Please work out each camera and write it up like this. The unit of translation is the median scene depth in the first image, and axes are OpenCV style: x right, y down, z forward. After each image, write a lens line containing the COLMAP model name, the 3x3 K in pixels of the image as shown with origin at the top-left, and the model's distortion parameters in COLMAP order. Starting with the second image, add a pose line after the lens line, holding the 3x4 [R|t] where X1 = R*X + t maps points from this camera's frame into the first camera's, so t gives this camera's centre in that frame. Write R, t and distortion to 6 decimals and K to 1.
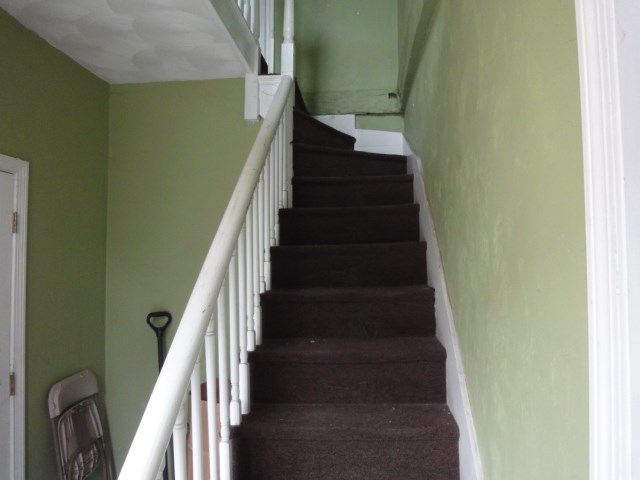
lens RADIAL K [[450.1, 0, 320.0], [0, 450.1, 240.0], [0, 0, 1]] dist [-0.049930, 0.006791]
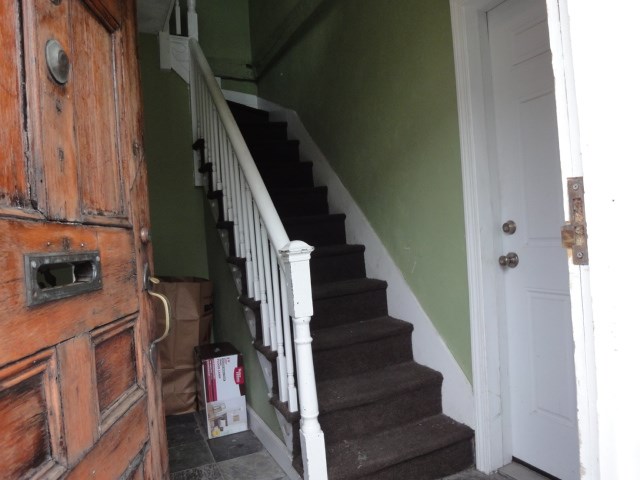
lens RADIAL K [[450.1, 0, 320.0], [0, 450.1, 240.0], [0, 0, 1]] dist [-0.049930, 0.006791]
pose [[0.852131, -0.053333, 0.520604, -0.451519], [0.036261, 0.998420, 0.042930, 0.167271], [-0.522071, -0.017705, 0.852718, -0.285687]]
